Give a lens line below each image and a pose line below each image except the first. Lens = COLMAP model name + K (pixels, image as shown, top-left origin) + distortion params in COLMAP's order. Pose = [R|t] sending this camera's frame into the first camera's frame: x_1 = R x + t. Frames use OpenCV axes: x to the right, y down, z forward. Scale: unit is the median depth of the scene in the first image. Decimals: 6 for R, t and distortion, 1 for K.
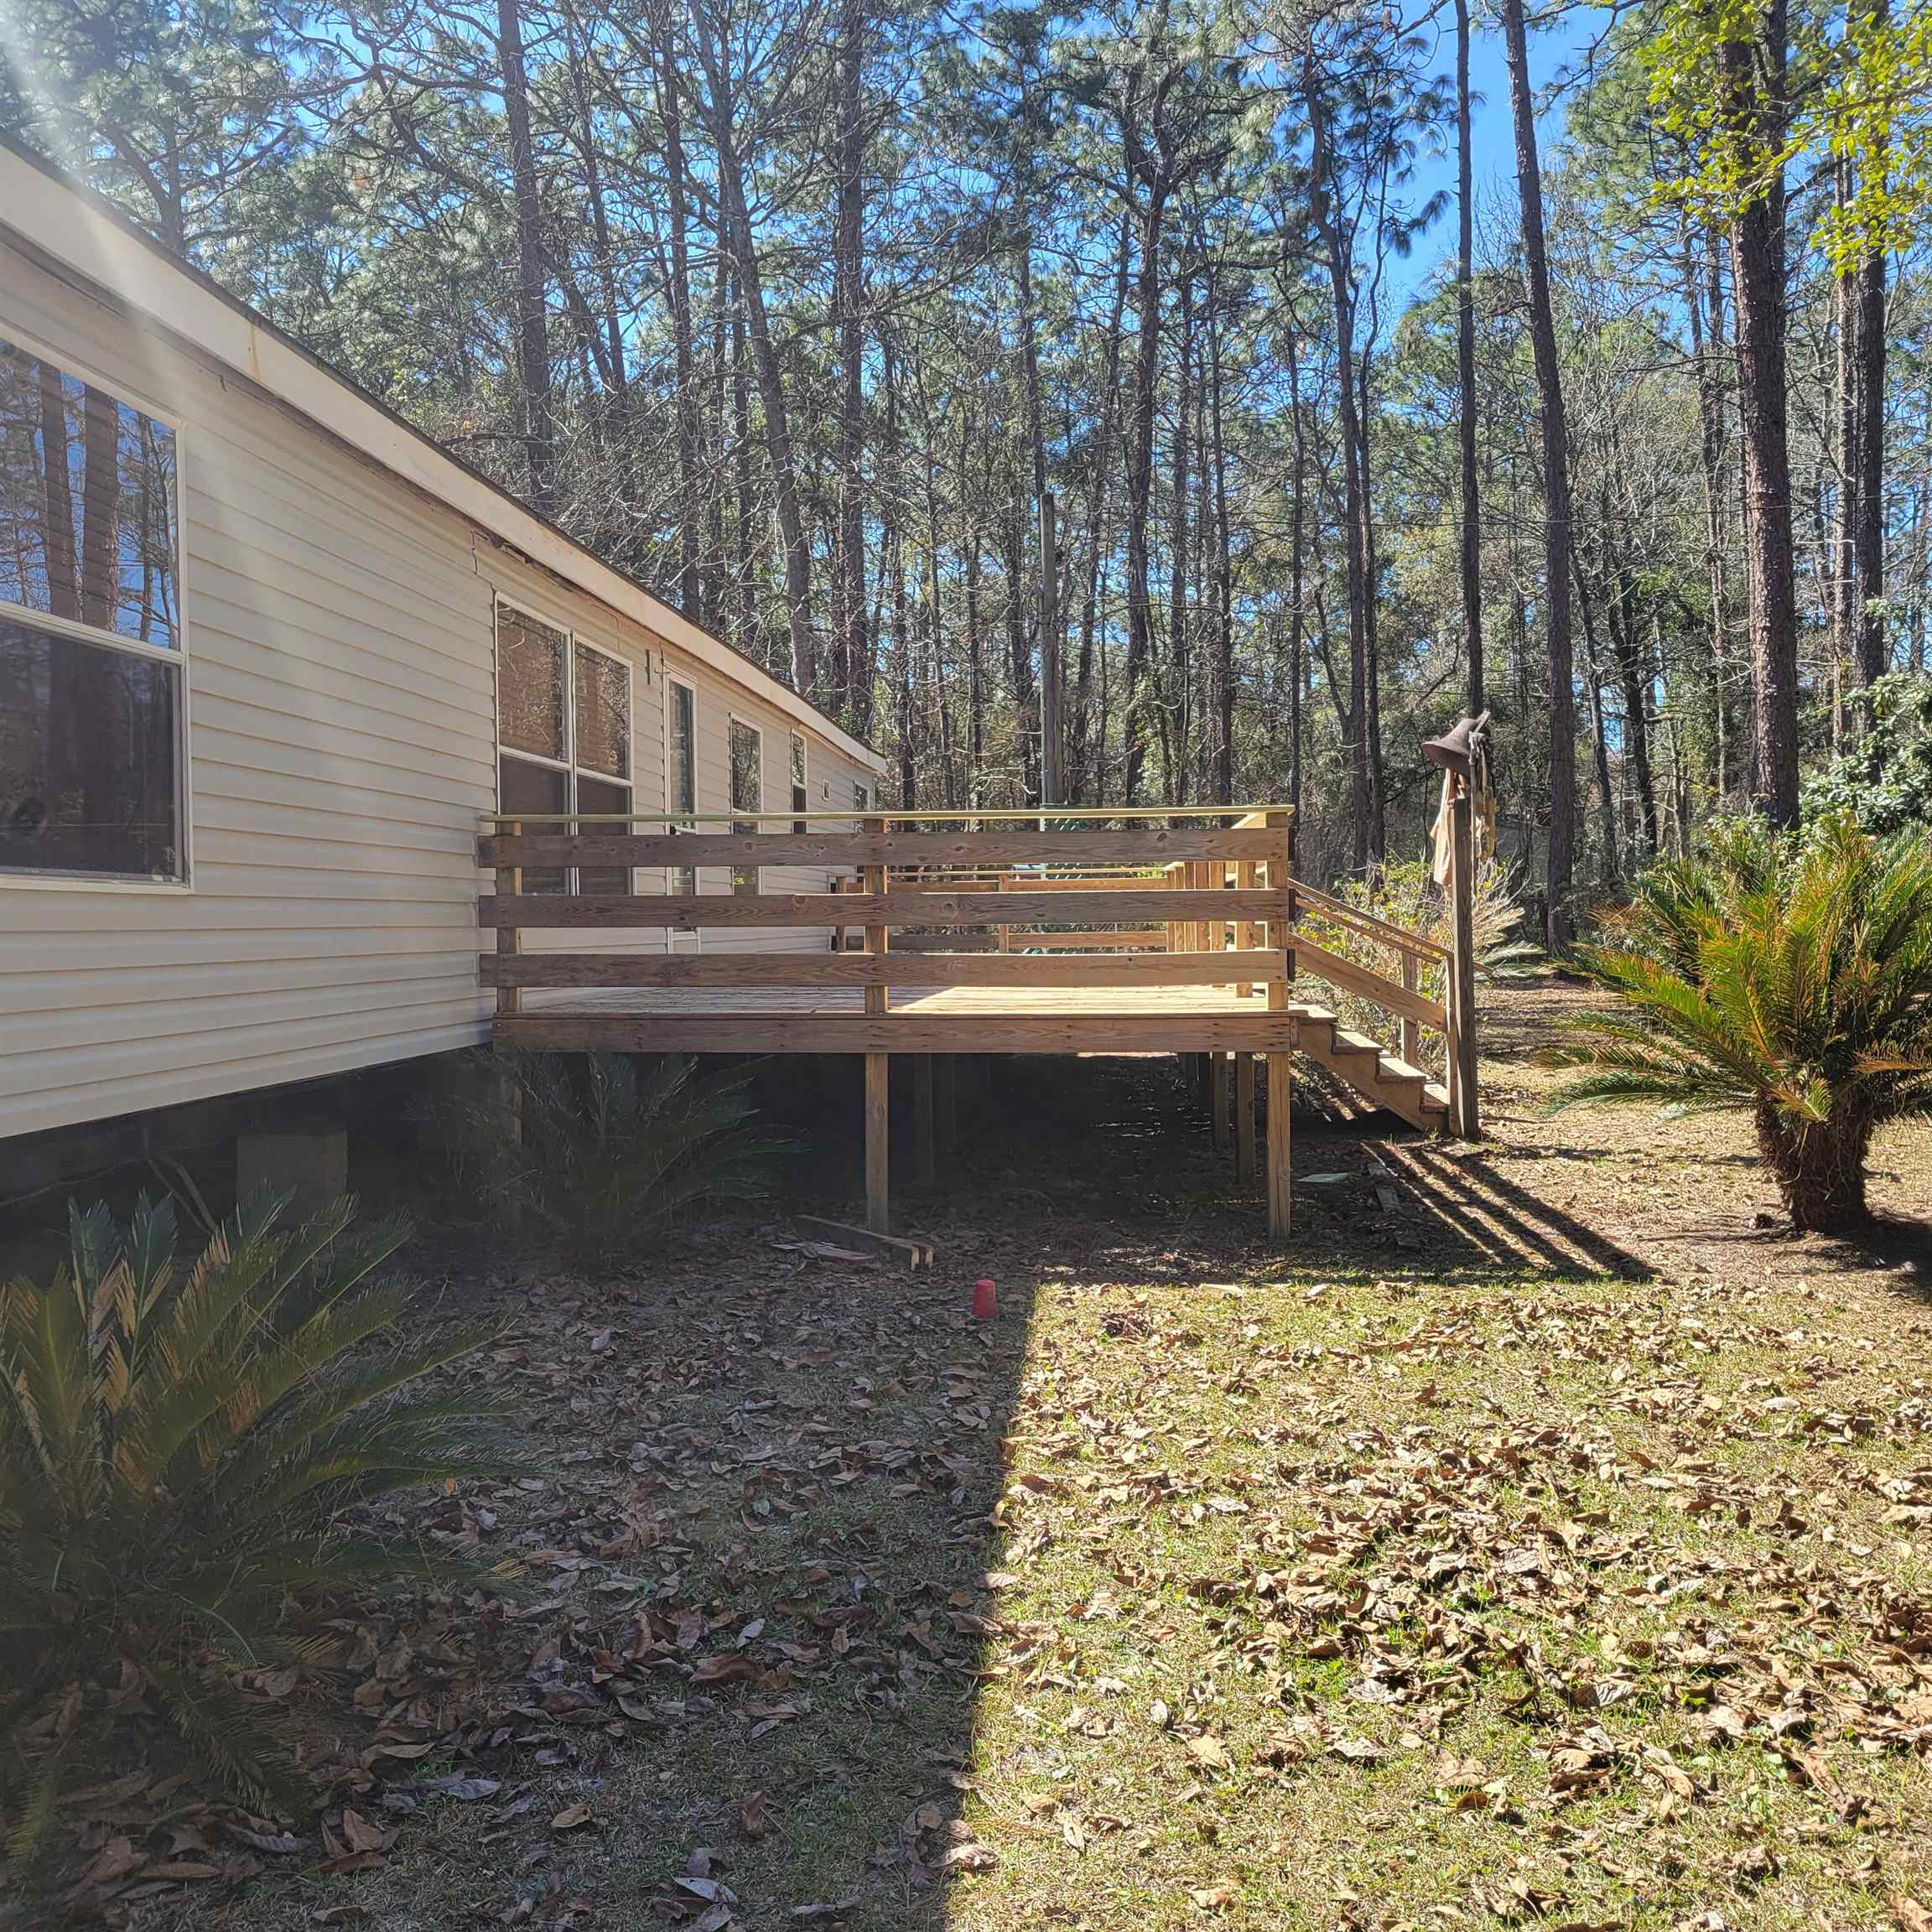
lens RADIAL K [[1914.3, 0, 966.0], [0, 1914.3, 966.0], [0, 0, 1]] dist [0.003687, 0.018951]
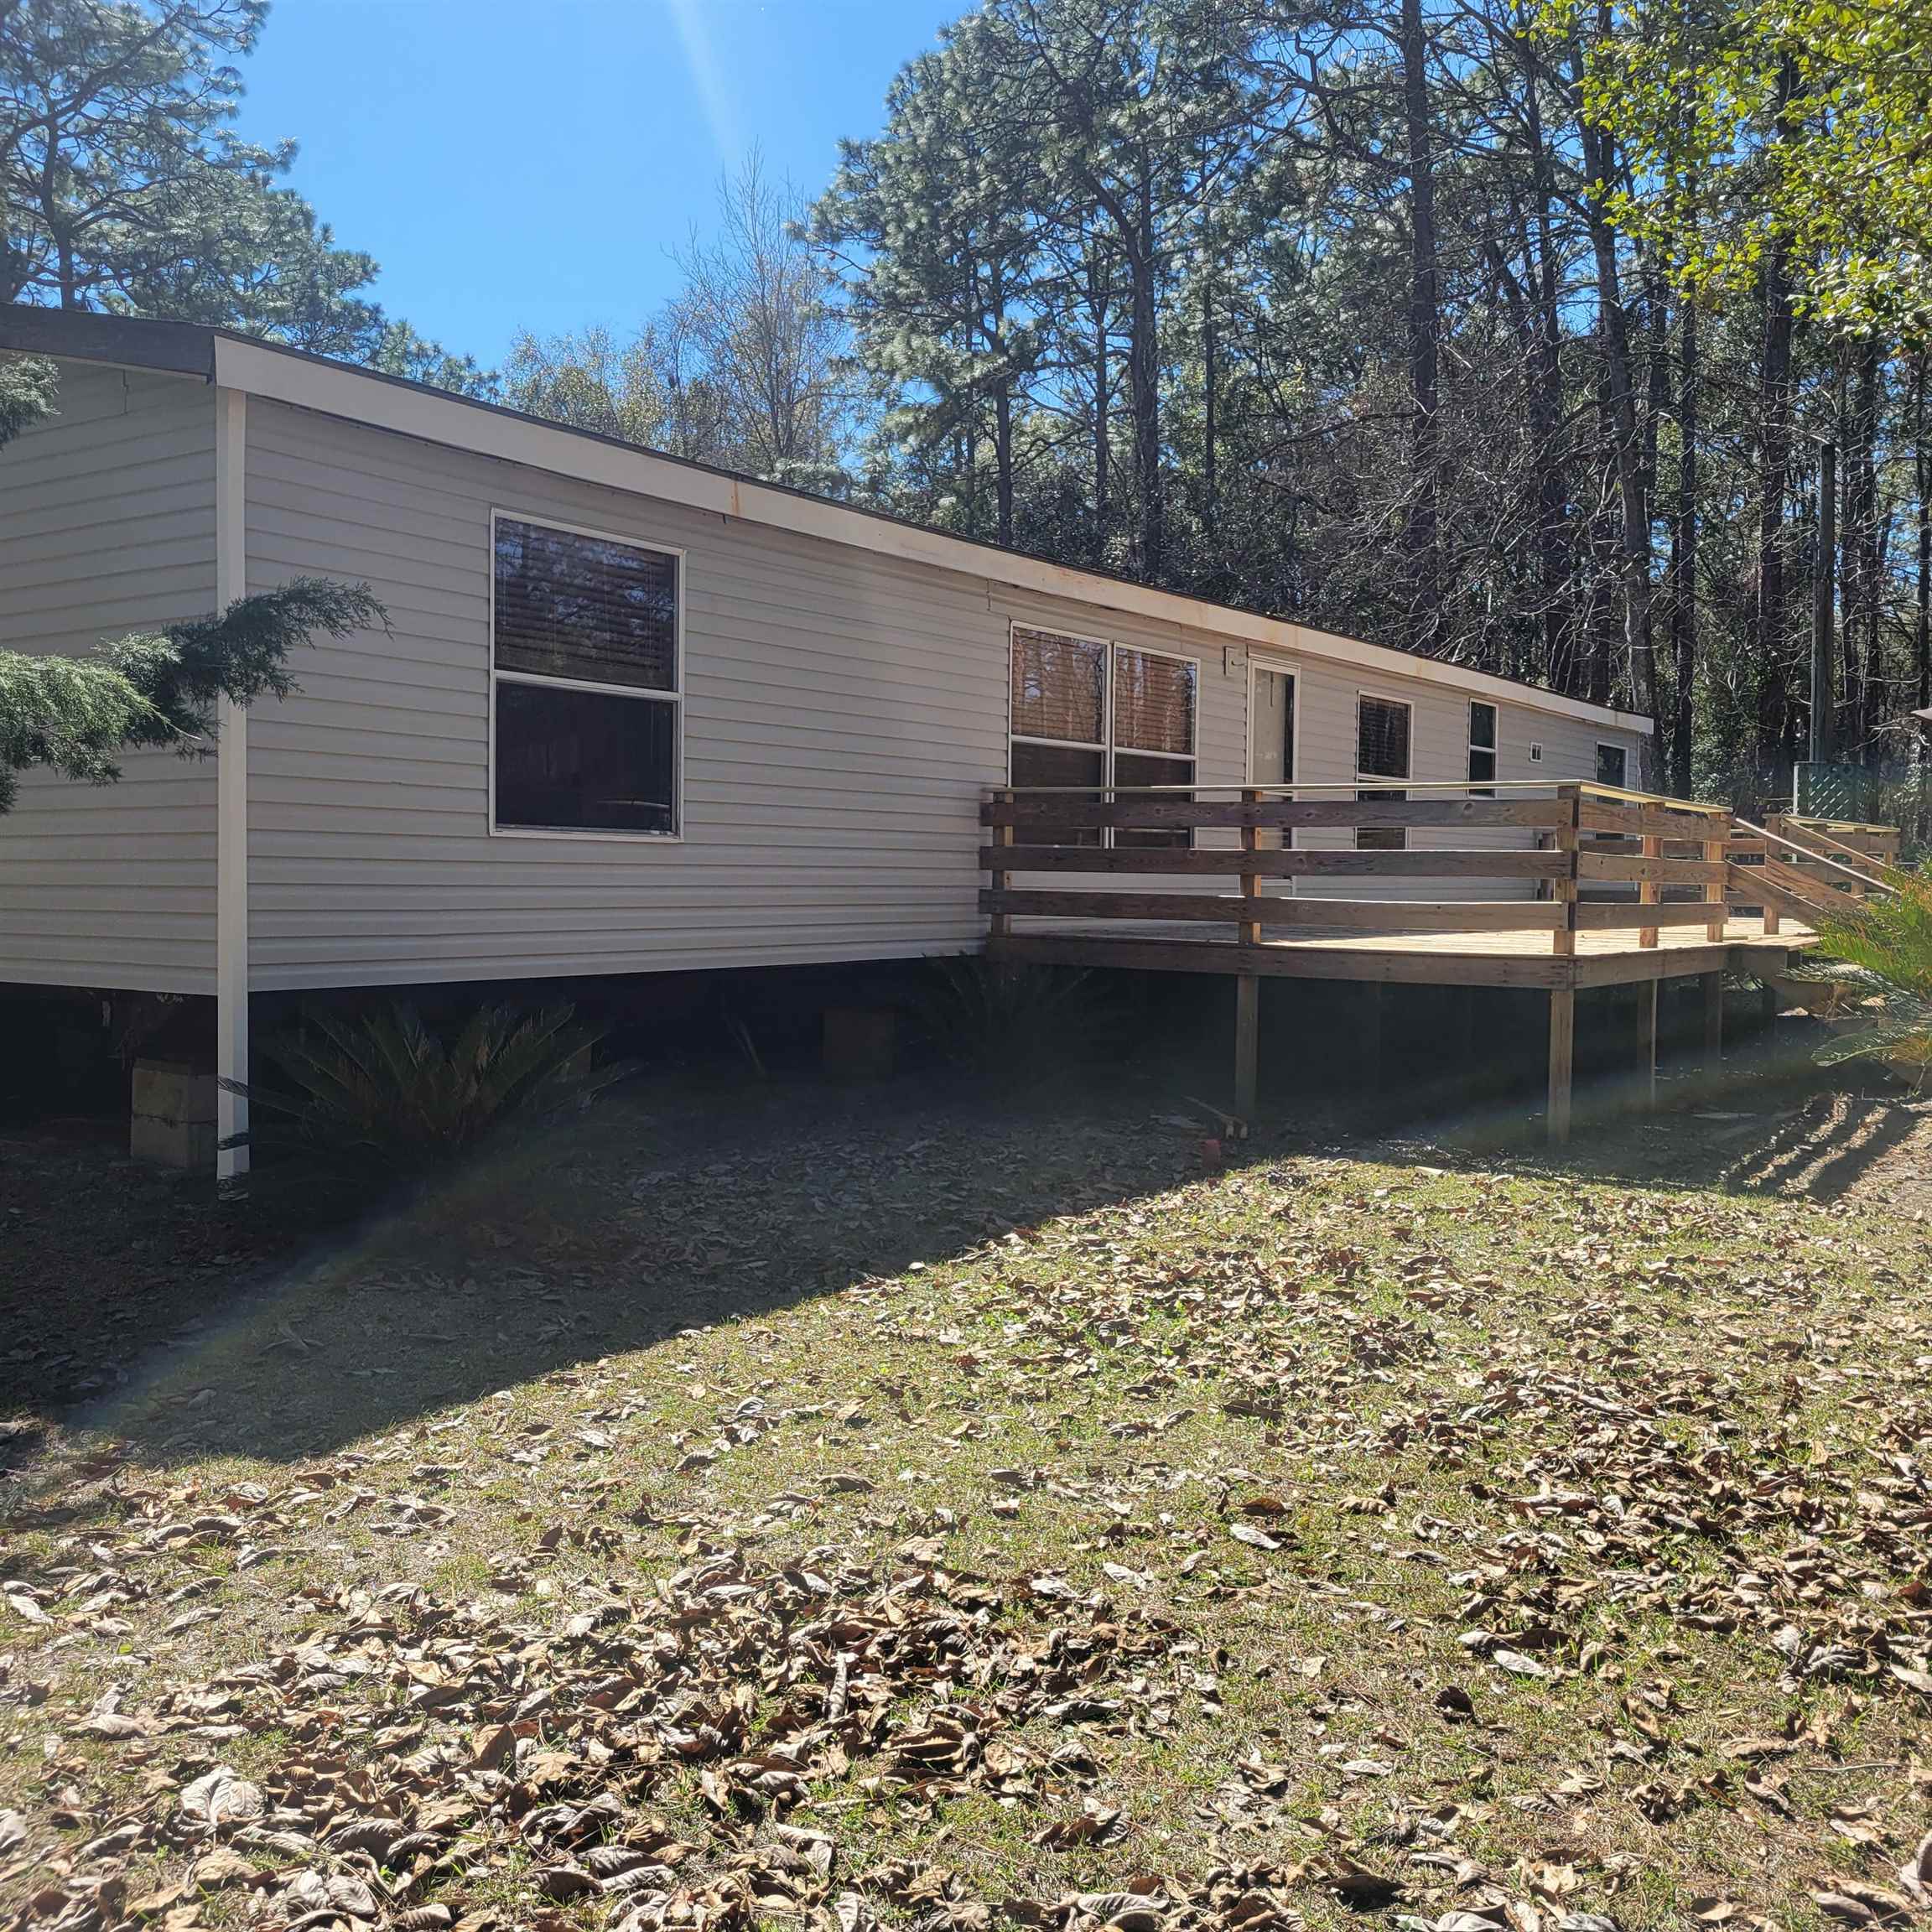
lens RADIAL K [[1914.3, 0, 966.0], [0, 1914.3, 966.0], [0, 0, 1]] dist [0.003687, 0.018951]
pose [[0.869323, 0.045853, -0.492112, 0.363343], [-0.033644, 0.998868, 0.033638, 0.002598], [0.493097, -0.012686, 0.869882, -0.175797]]
